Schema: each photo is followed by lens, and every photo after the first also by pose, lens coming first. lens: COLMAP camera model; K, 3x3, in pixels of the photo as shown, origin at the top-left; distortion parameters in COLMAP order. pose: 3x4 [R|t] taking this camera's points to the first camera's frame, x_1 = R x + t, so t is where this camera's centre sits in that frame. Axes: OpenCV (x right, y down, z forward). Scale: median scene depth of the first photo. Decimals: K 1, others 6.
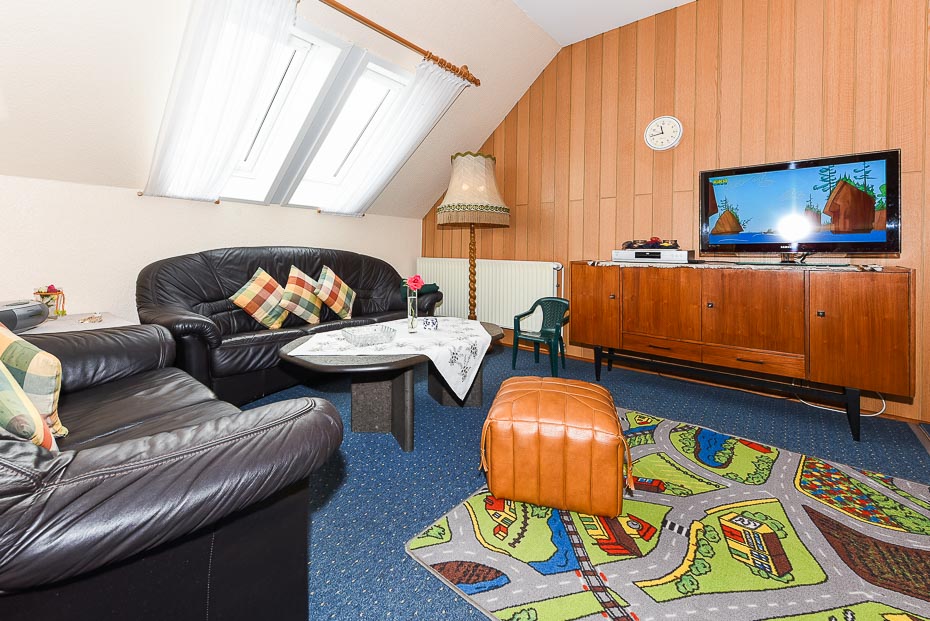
lens RADIAL K [[390.1, 0, 458.1], [0, 390.1, 255.0], [0, 0, 1]] dist [0.002160, 0.000286]
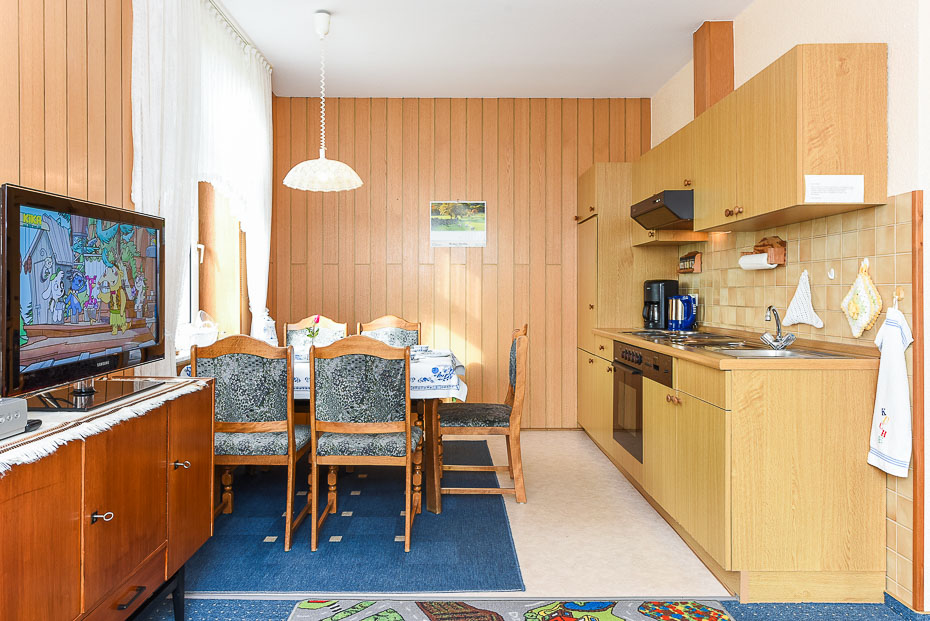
lens RADIAL K [[640.8, 0, 452.9], [0, 640.8, 294.5], [0, 0, 1]] dist [0.002651, 0.000993]
pose [[-0.647262, -0.017501, 0.762067, -0.126659], [-0.006403, 0.999826, 0.017523, -0.116050], [-0.762241, 0.006462, -0.647262, 1.030059]]
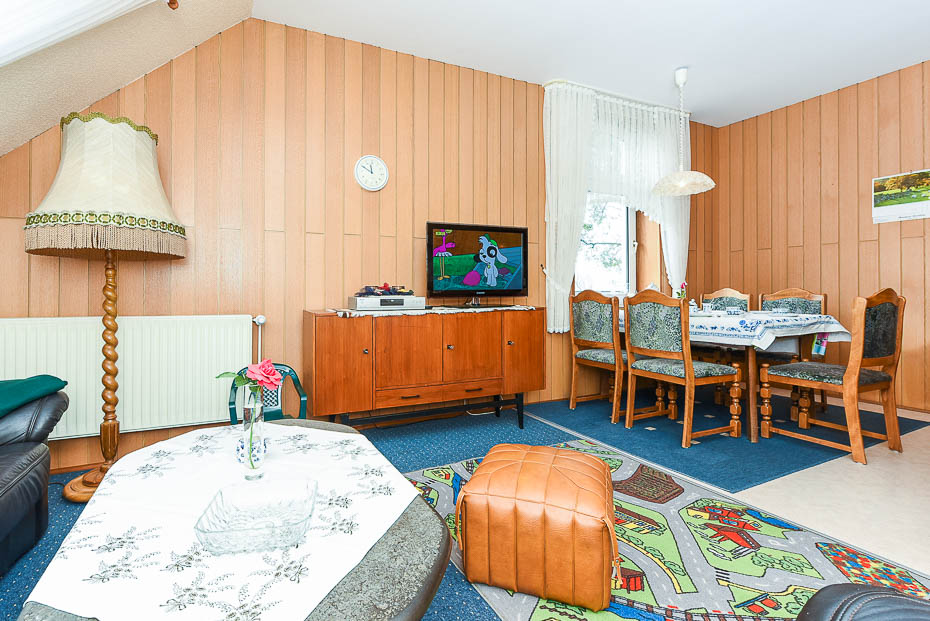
lens RADIAL K [[444.0, 0, 423.8], [0, 444.0, 290.3], [0, 0, 1]] dist [0.002226, -0.001422]
pose [[0.421964, -0.009972, 0.906558, -0.456020], [0.008643, 0.999938, 0.006976, -0.035869], [-0.906571, 0.004892, 0.422024, 0.479693]]
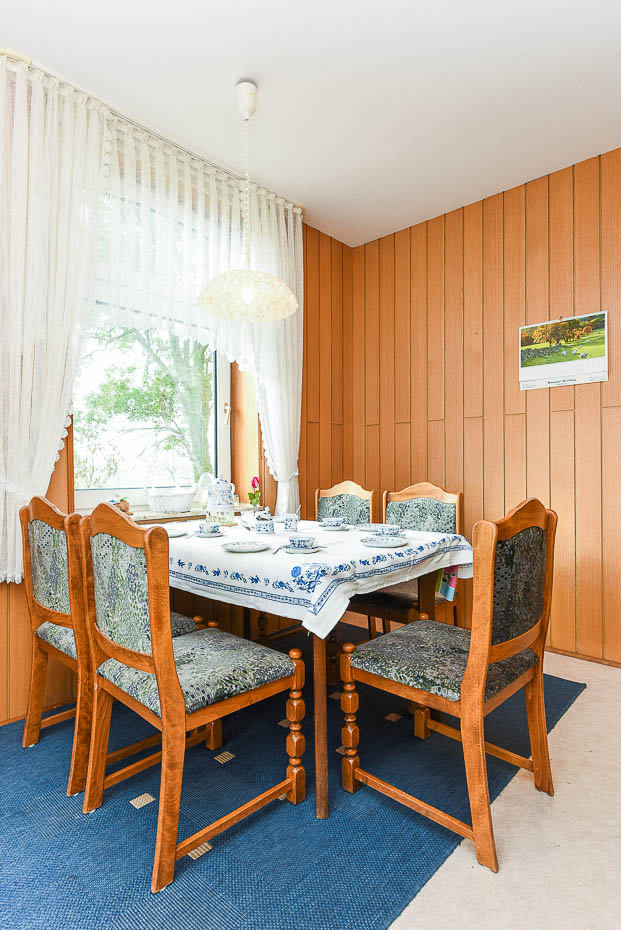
lens RADIAL K [[502.2, 0, 311.8], [0, 502.2, 466.5], [0, 0, 1]] dist [0.003621, -0.001352]
pose [[0.056455, -0.009732, 0.998358, 0.289817], [0.007483, 0.999929, 0.009324, -0.069176], [-0.998377, 0.006944, 0.056523, 0.178172]]
